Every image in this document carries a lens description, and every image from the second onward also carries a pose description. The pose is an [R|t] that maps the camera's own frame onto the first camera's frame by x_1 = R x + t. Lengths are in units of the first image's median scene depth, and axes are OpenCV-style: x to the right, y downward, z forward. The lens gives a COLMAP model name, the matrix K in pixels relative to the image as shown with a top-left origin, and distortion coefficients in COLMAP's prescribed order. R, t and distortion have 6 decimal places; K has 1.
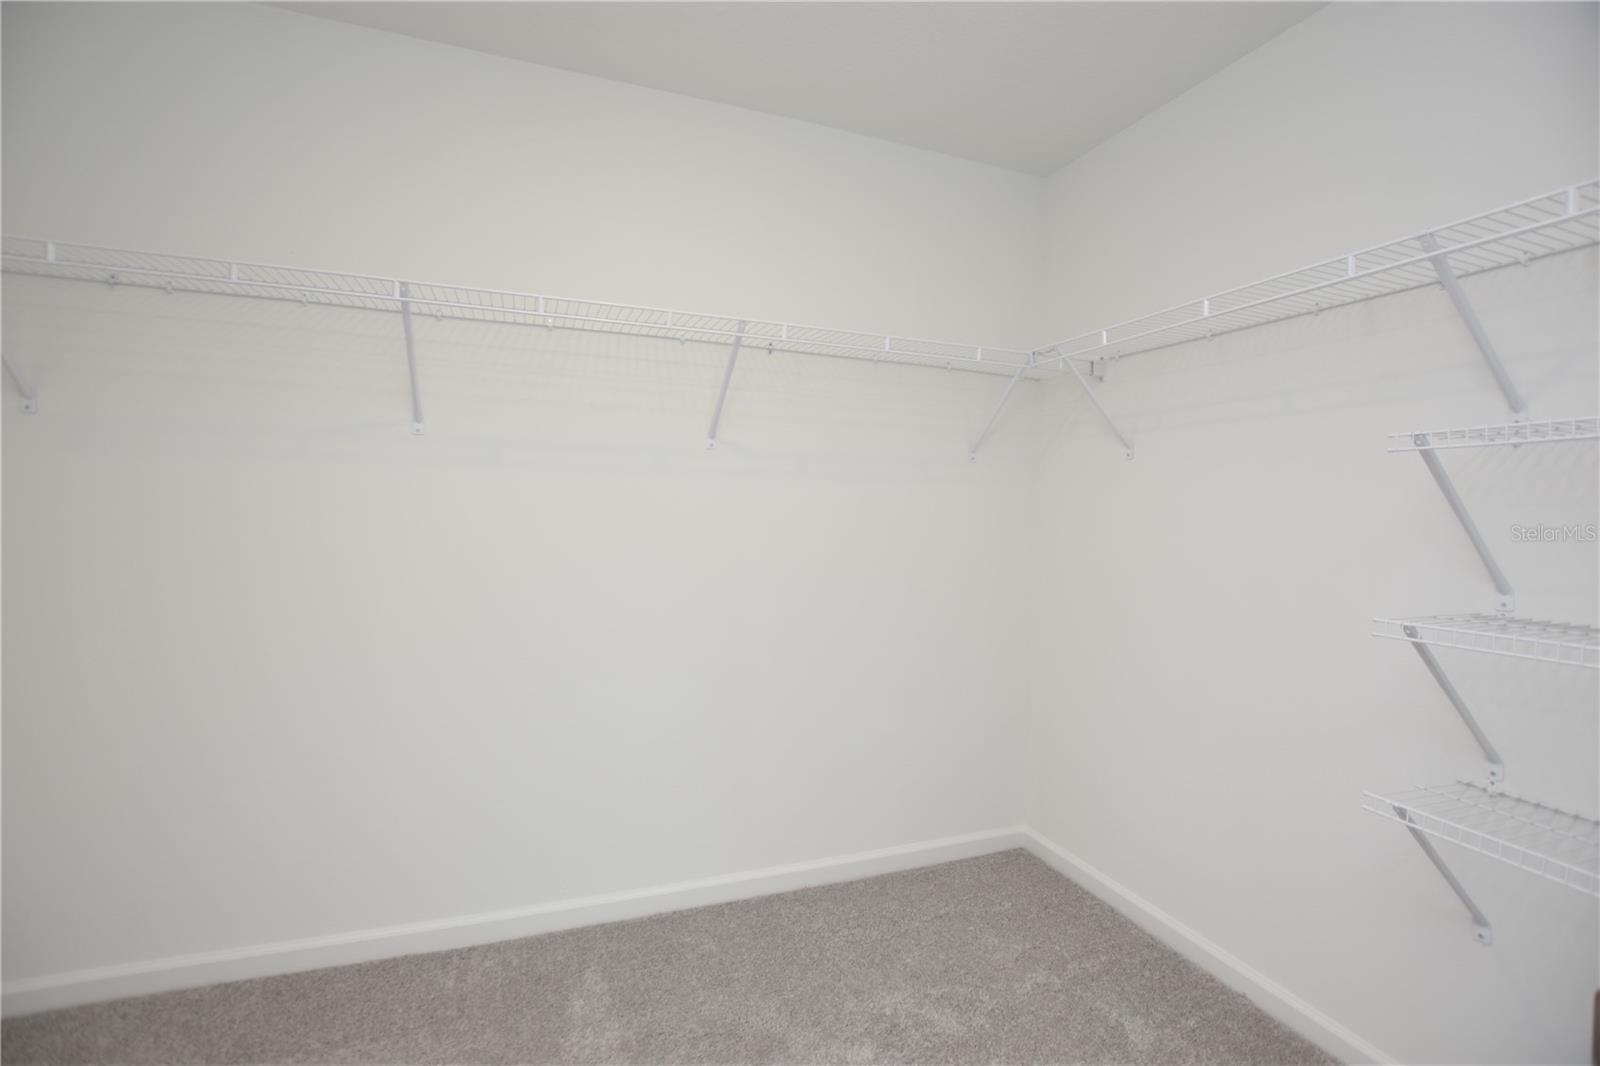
lens RADIAL K [[706.9, 0, 800.0], [0, 706.9, 533.0], [0, 0, 1]] dist [-0.030602, 0.001100]
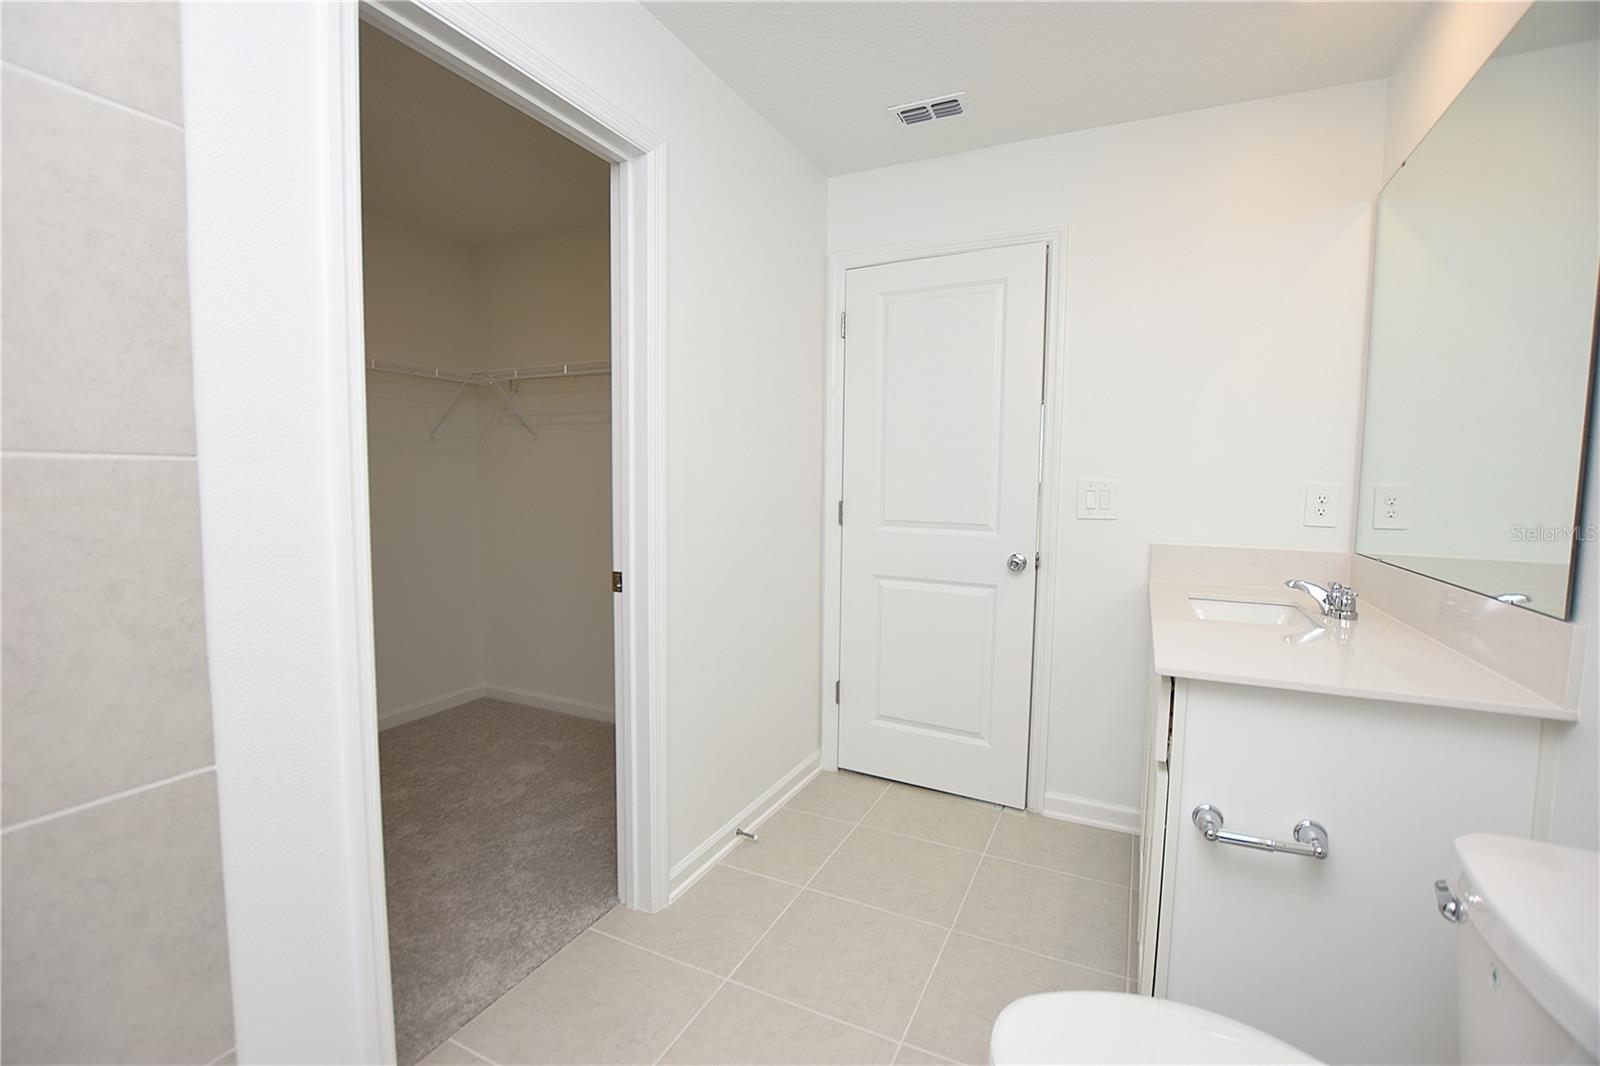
lens RADIAL K [[706.9, 0, 800.0], [0, 706.9, 533.0], [0, 0, 1]] dist [-0.030602, 0.001100]
pose [[0.725014, -0.070699, 0.685095, -0.238044], [0.027950, 0.996918, 0.073300, 0.006417], [-0.688166, -0.033995, 0.724756, -0.656178]]
